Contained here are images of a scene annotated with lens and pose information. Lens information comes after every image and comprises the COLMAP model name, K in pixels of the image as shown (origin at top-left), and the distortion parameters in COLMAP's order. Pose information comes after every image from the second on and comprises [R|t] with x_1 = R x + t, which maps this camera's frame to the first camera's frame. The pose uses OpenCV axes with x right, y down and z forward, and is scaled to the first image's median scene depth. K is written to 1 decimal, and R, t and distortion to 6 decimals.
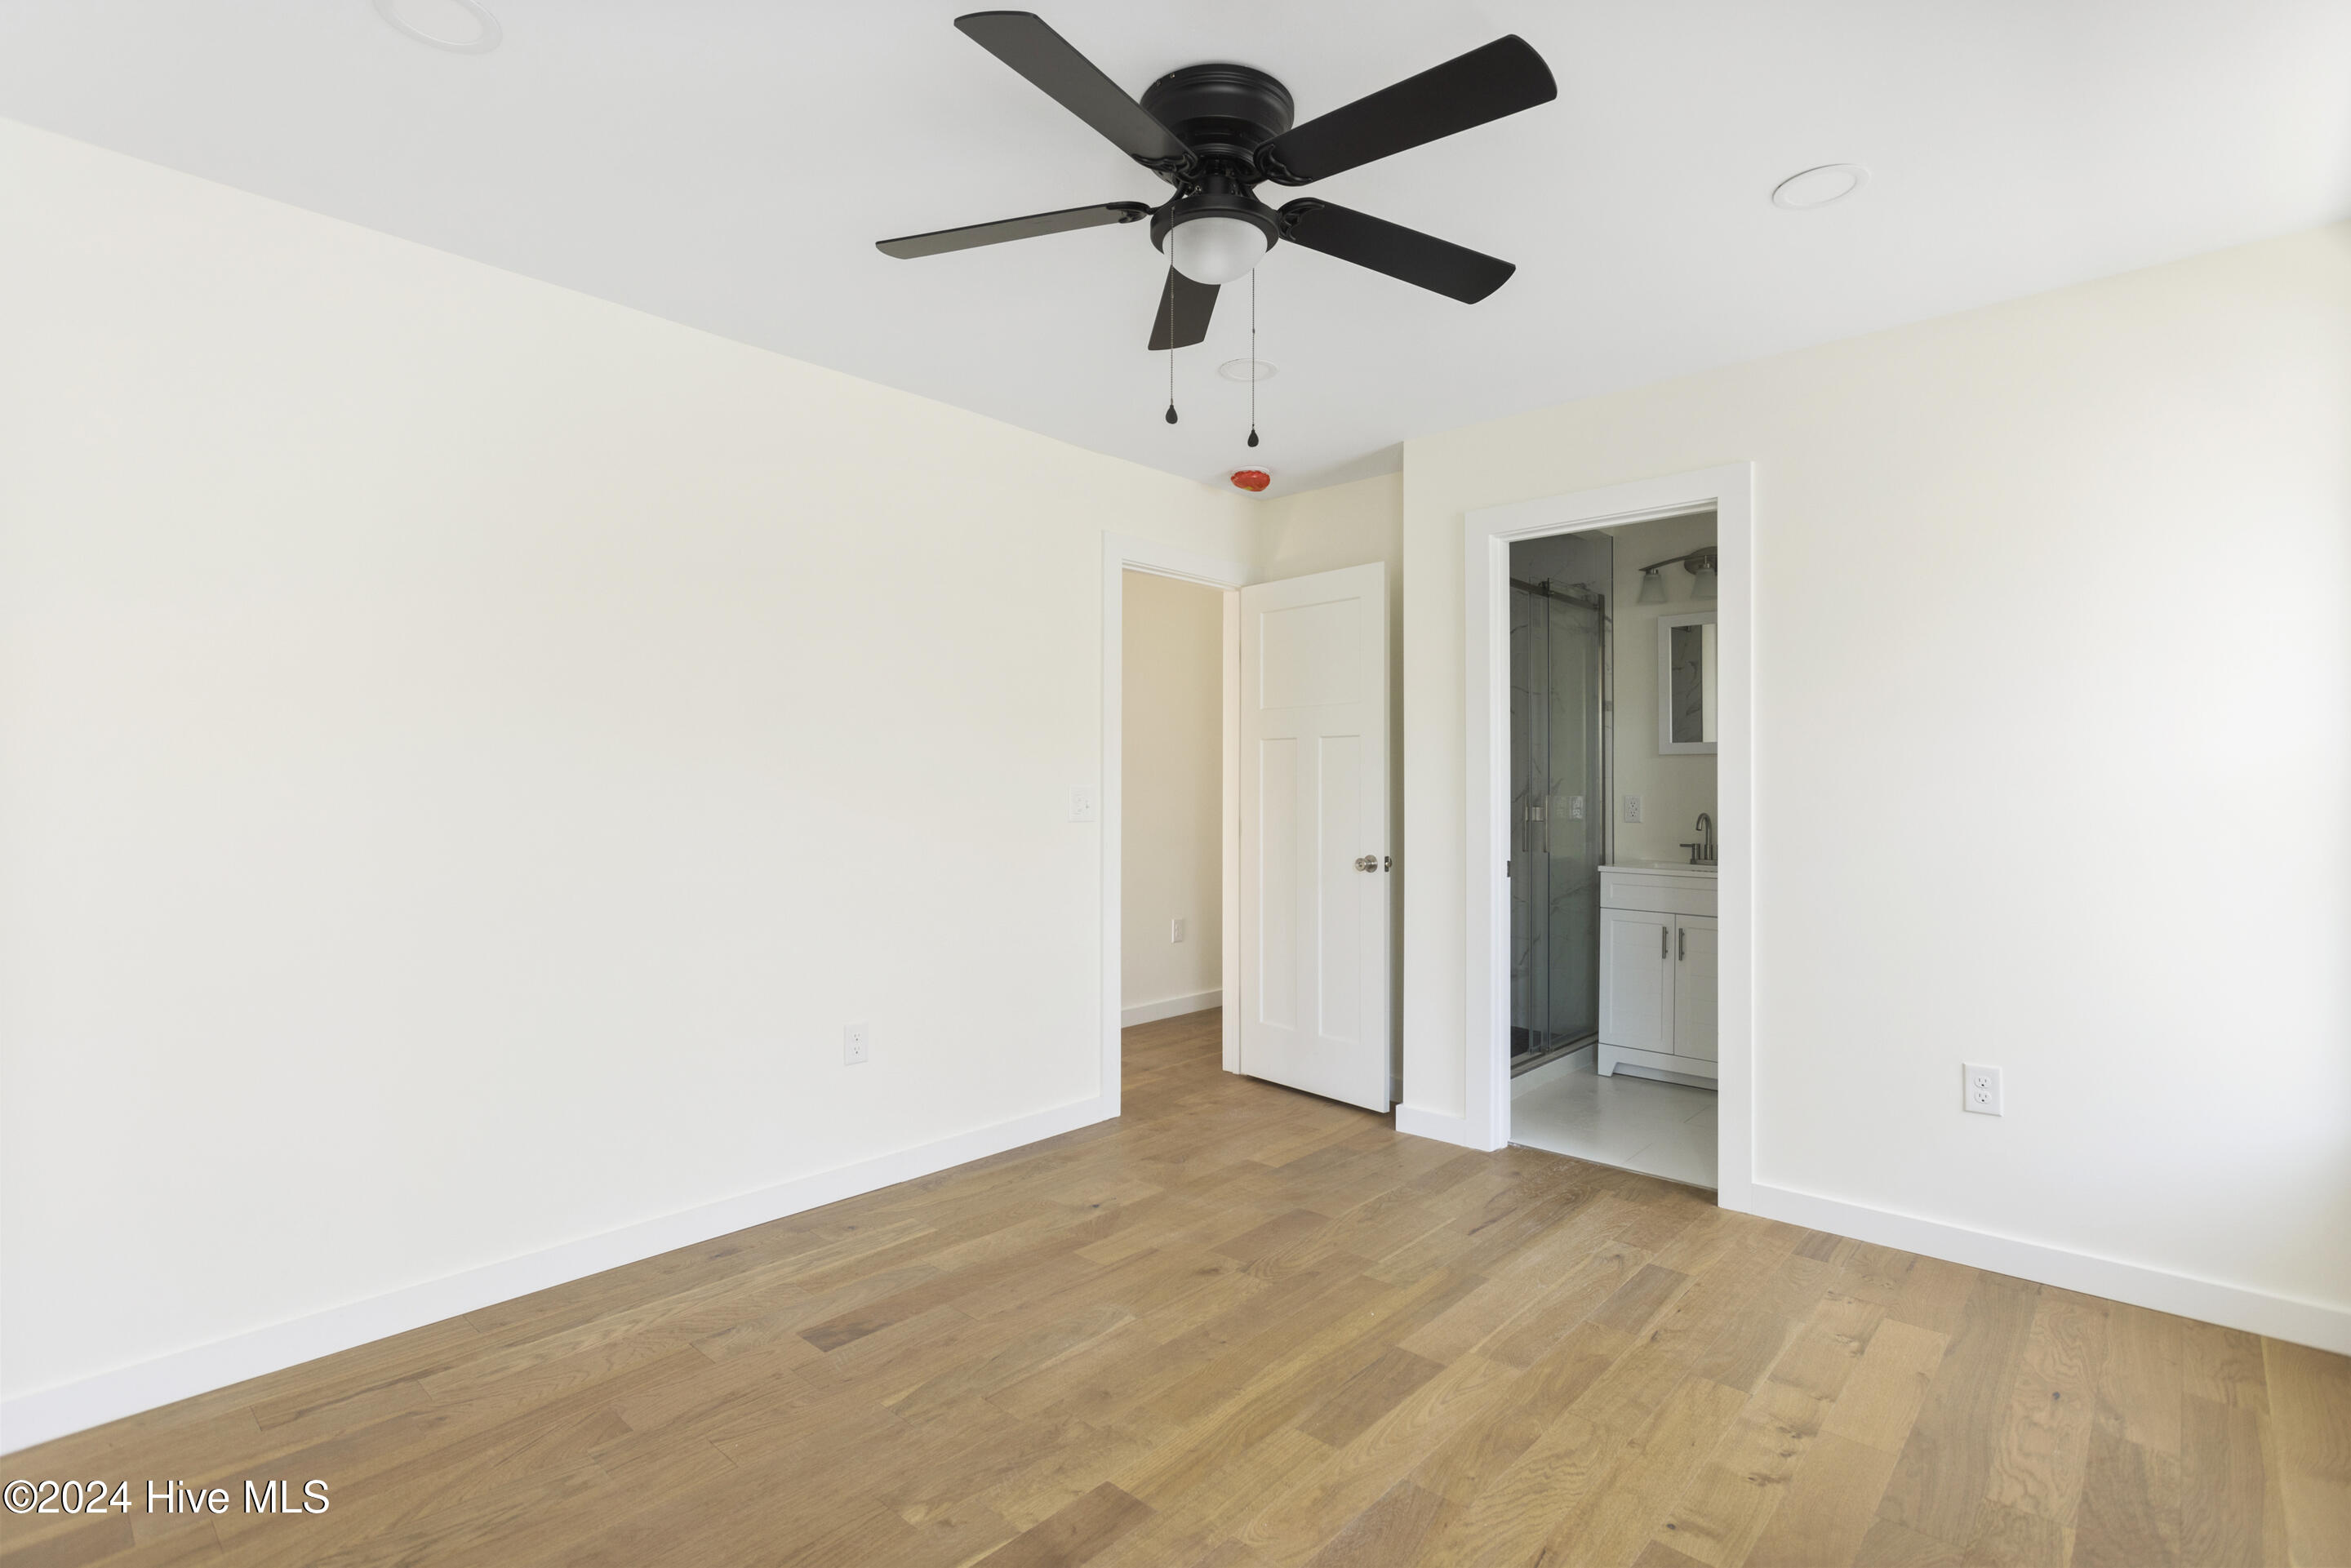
lens RADIAL K [[1139.8, 0, 1193.0], [0, 1139.8, 779.4], [0, 0, 1]] dist [-0.009217, 0.001827]
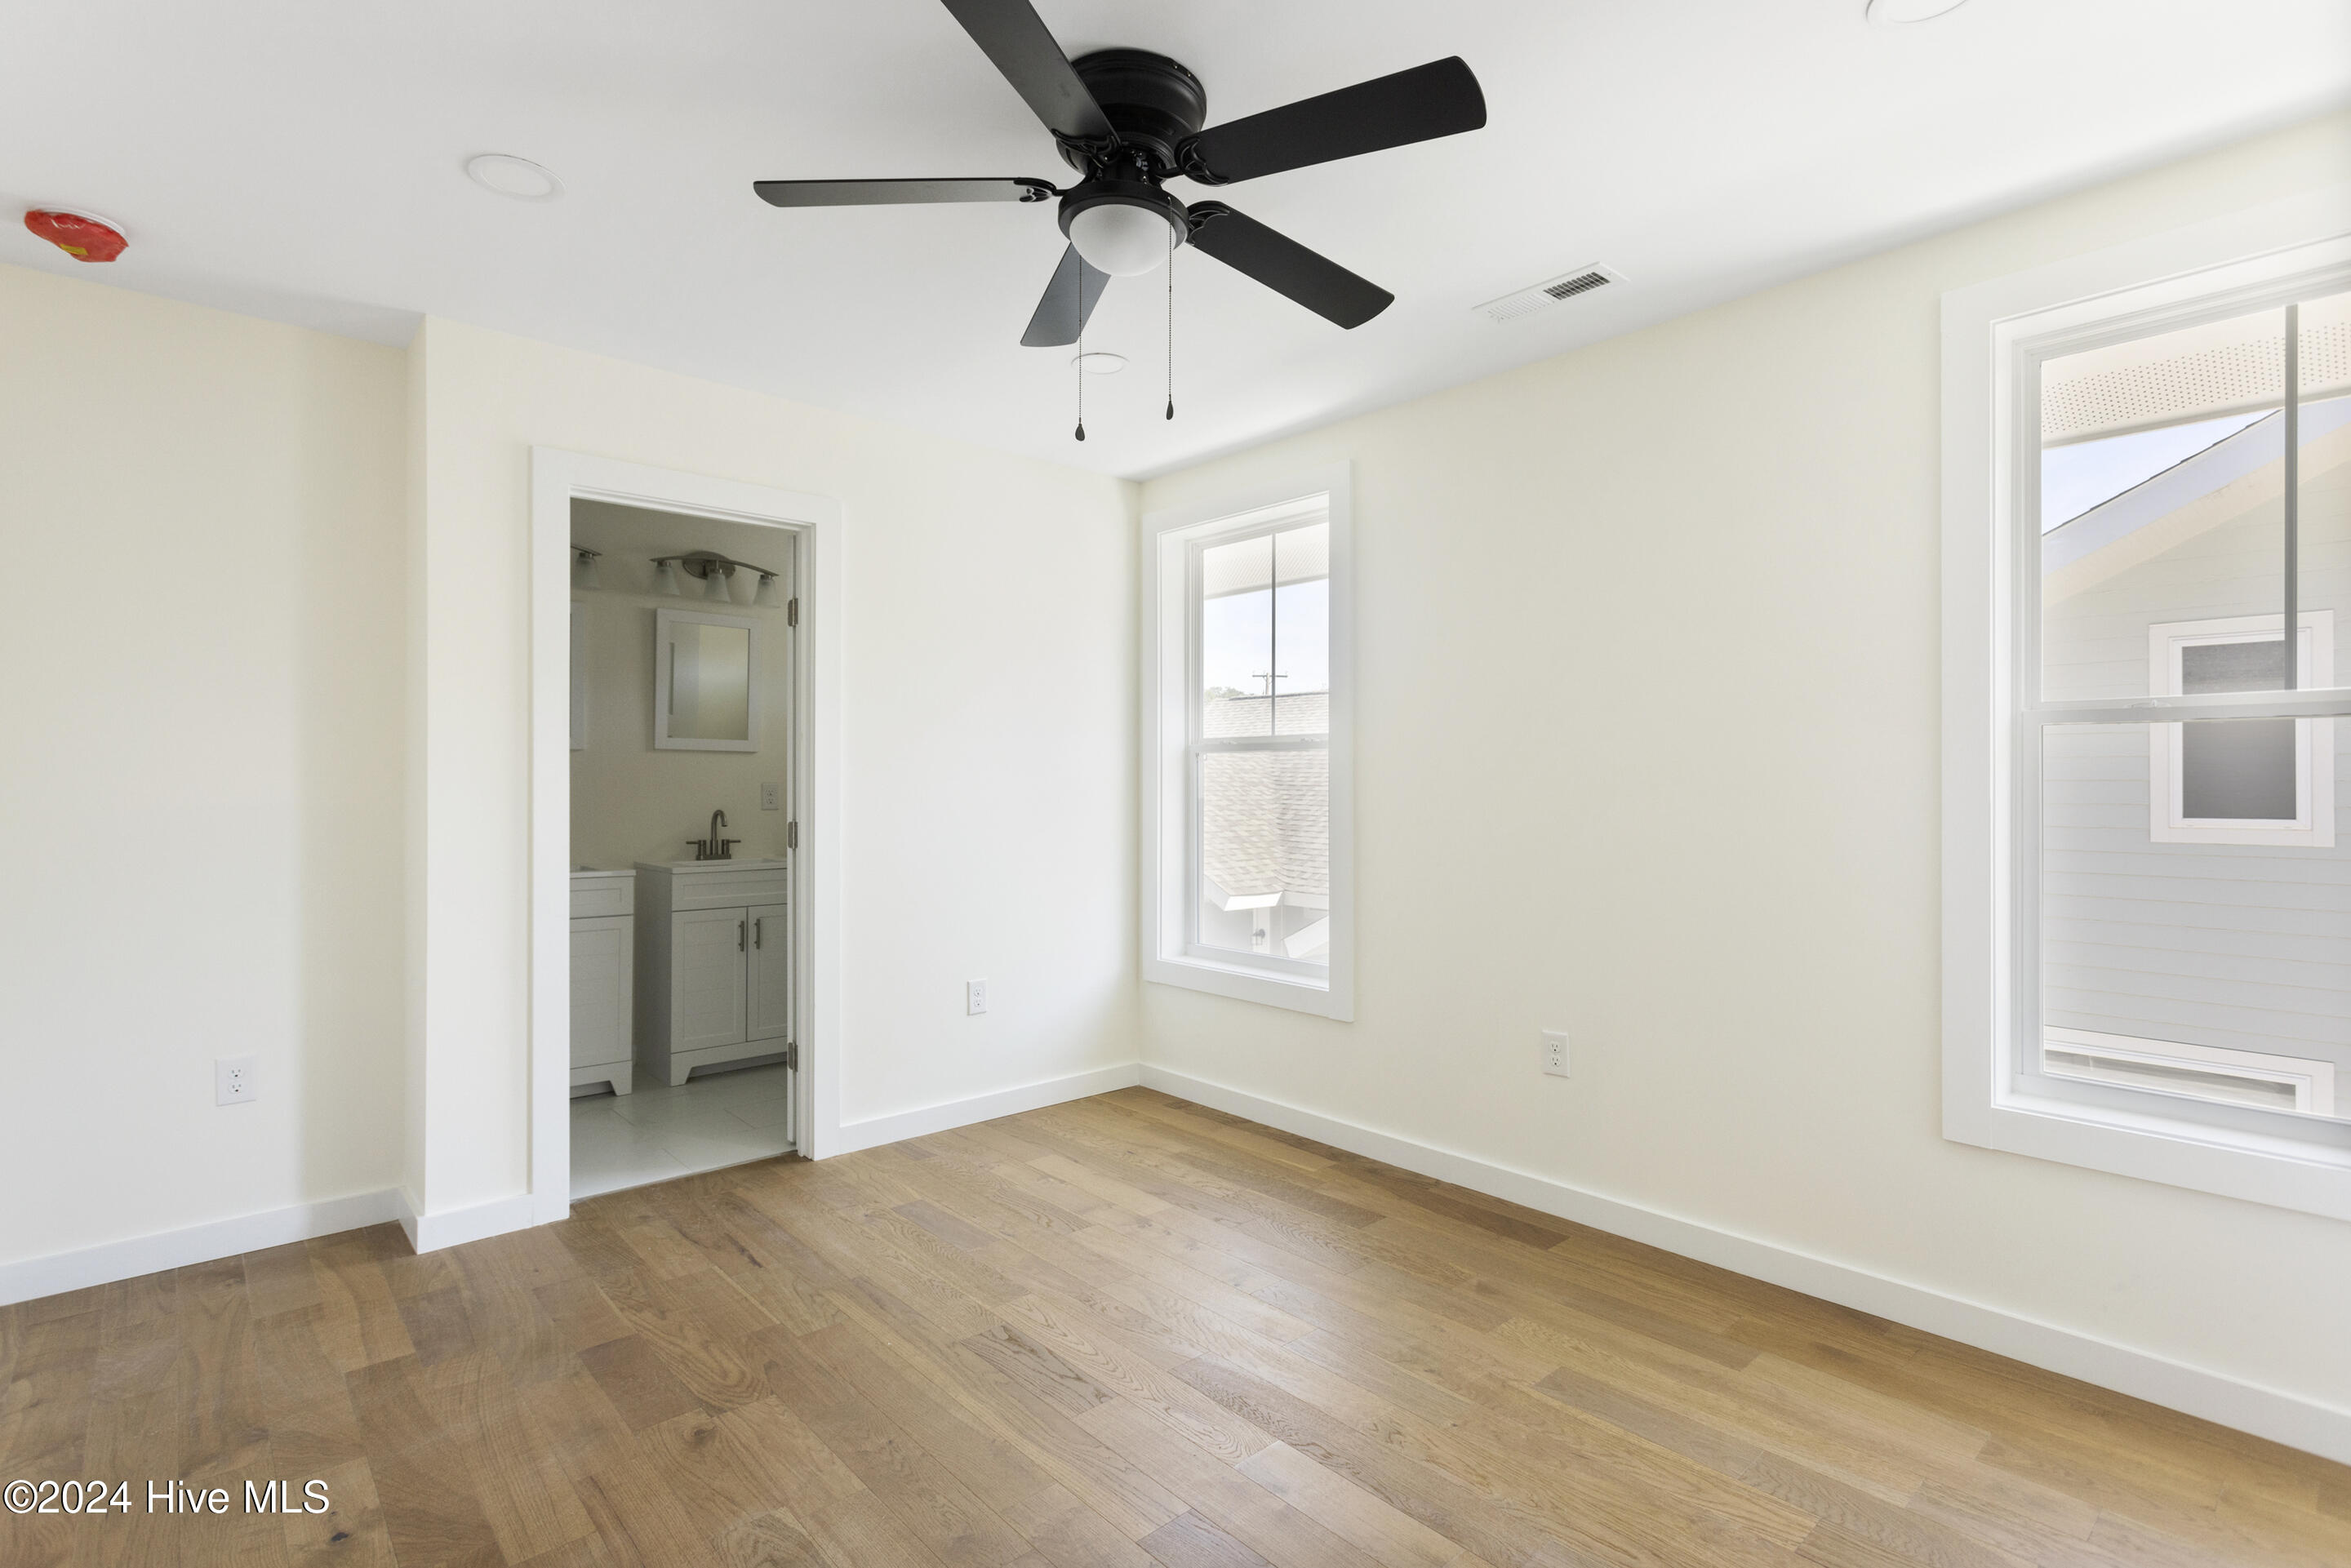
lens RADIAL K [[1103.3, 0, 1183.7], [0, 1103.3, 798.7], [0, 0, 1]] dist [-0.000887, 0.002686]
pose [[0.096944, -0.013012, 0.995205, -0.645650], [-0.006918, 0.999882, 0.013747, 0.002482], [-0.995266, -0.008218, 0.096843, 0.597491]]
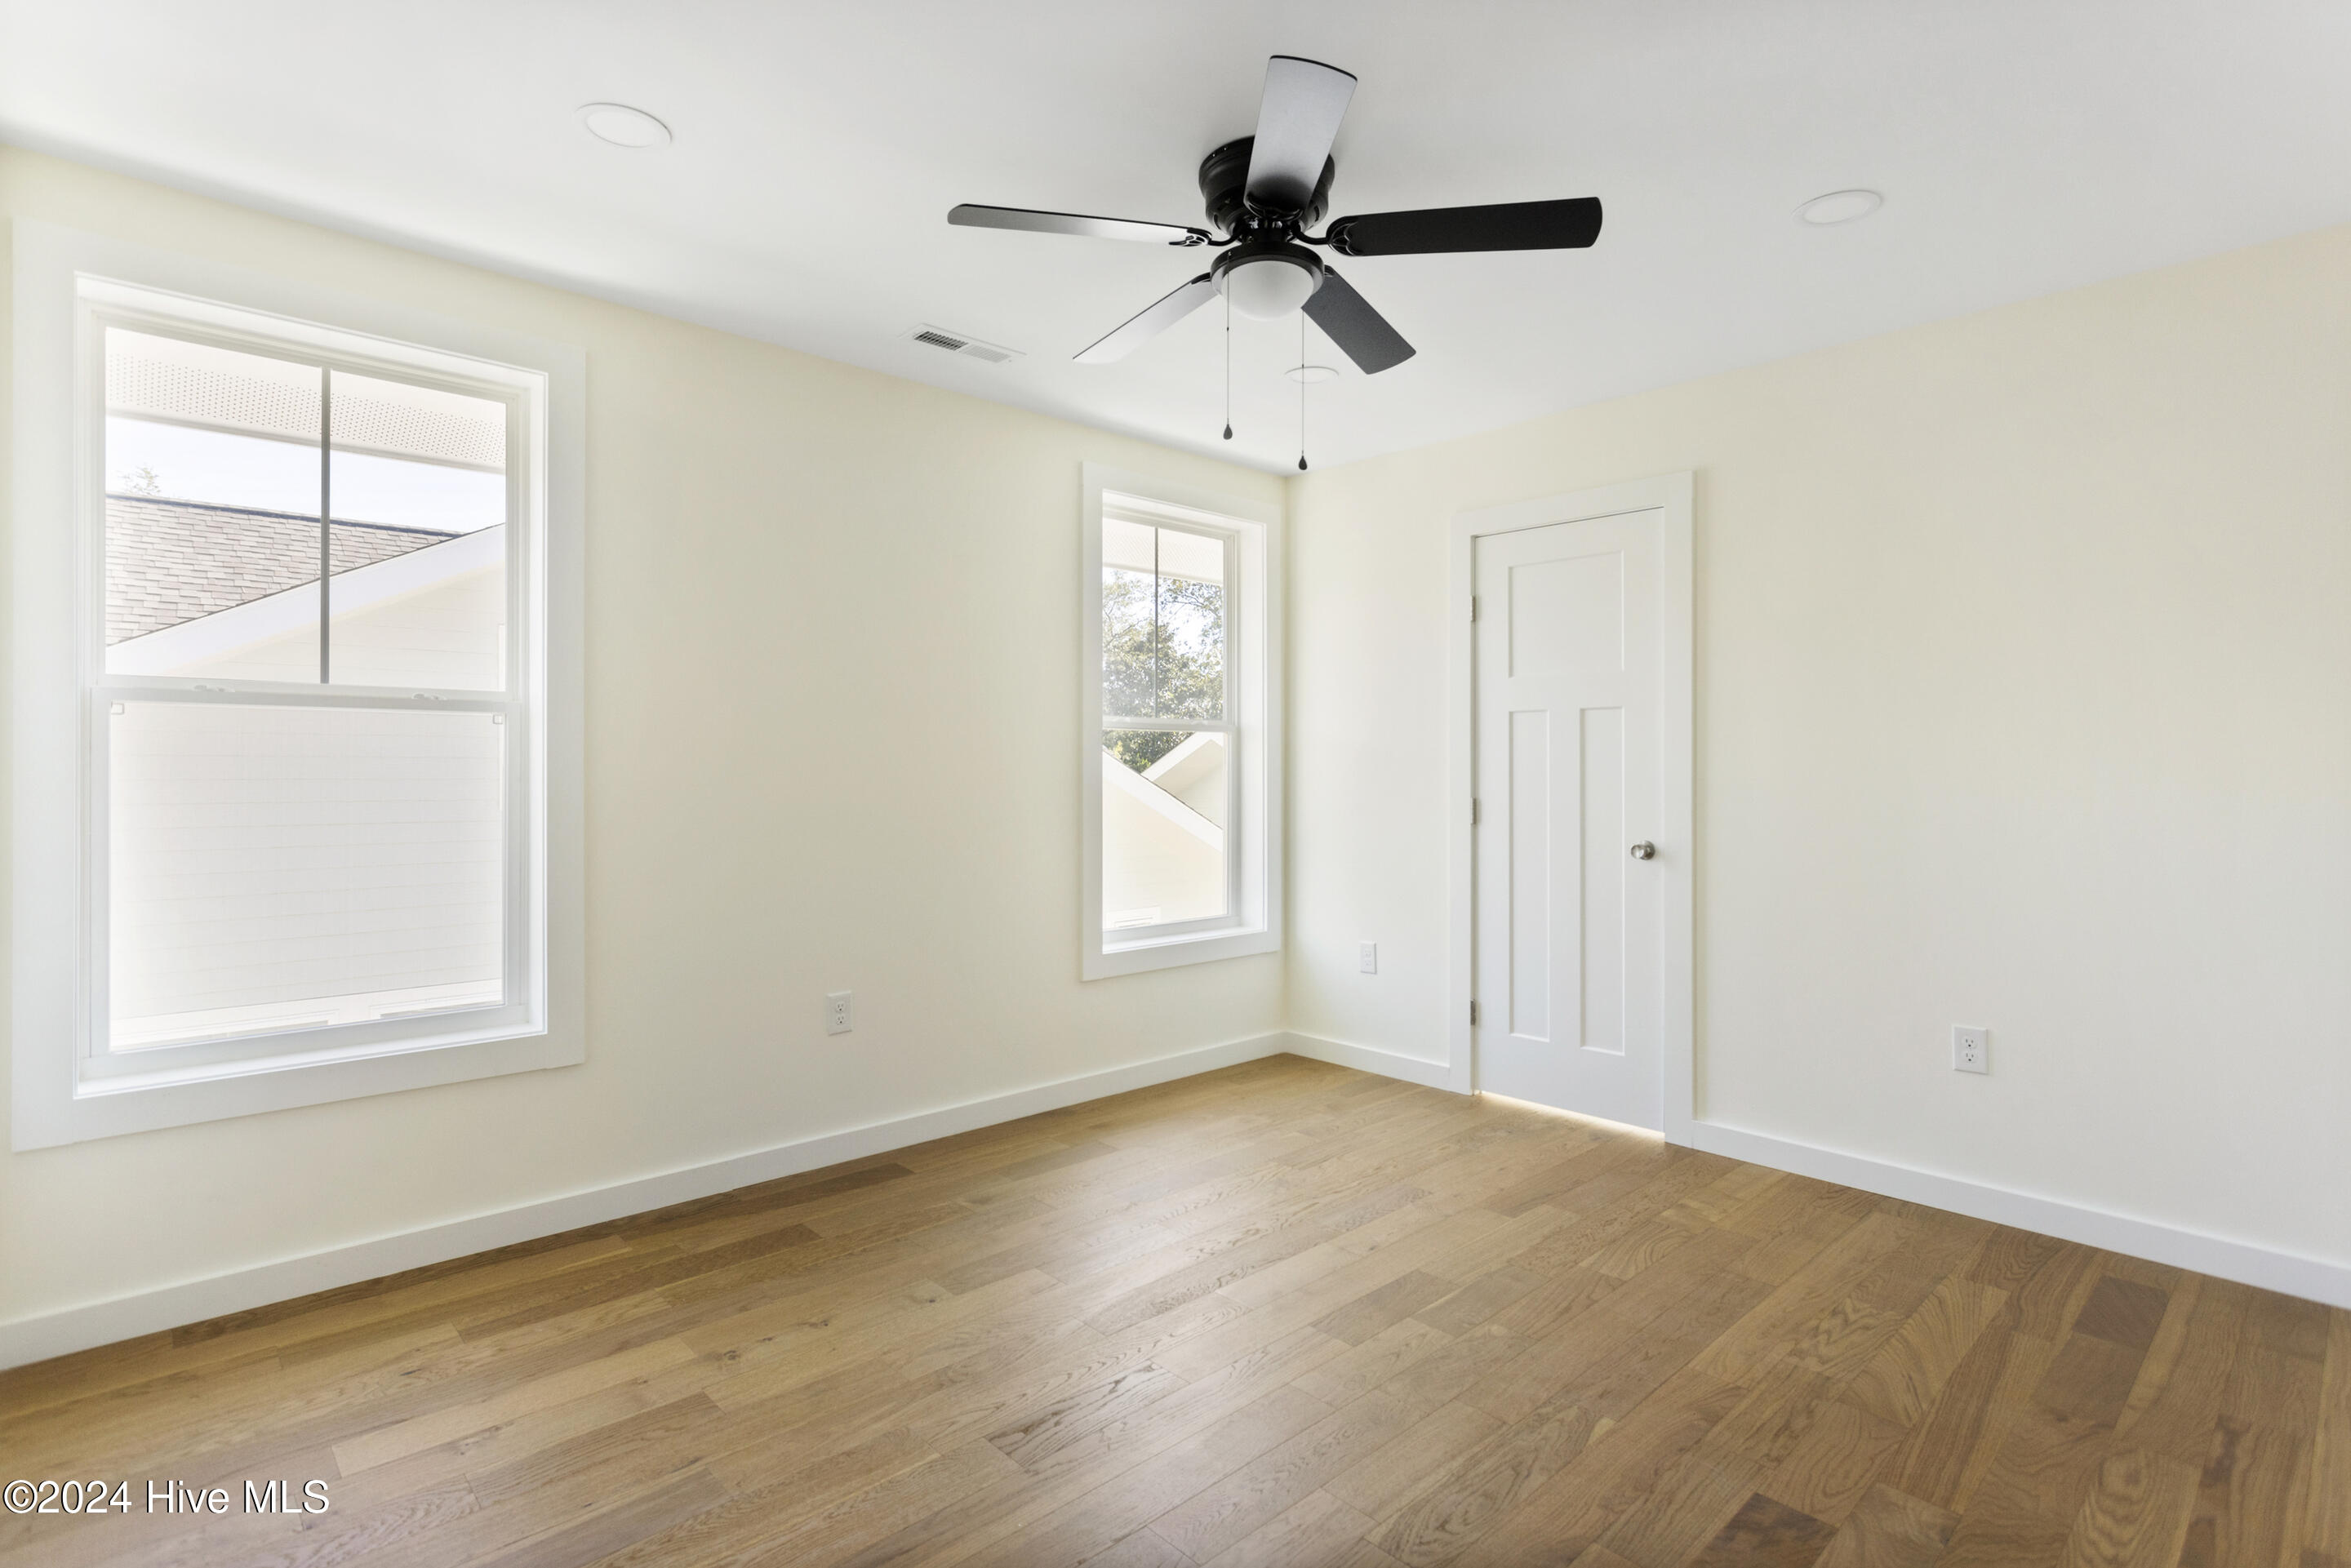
lens RADIAL K [[1139.8, 0, 1153.3], [0, 1139.8, 779.9], [0, 0, 1]] dist [-0.009217, 0.001827]
pose [[-0.993784, -0.001552, 0.111318, 0.000400], [-0.000558, 0.999960, 0.008969, 0.007647], [-0.111328, 0.008851, -0.993744, 1.493397]]
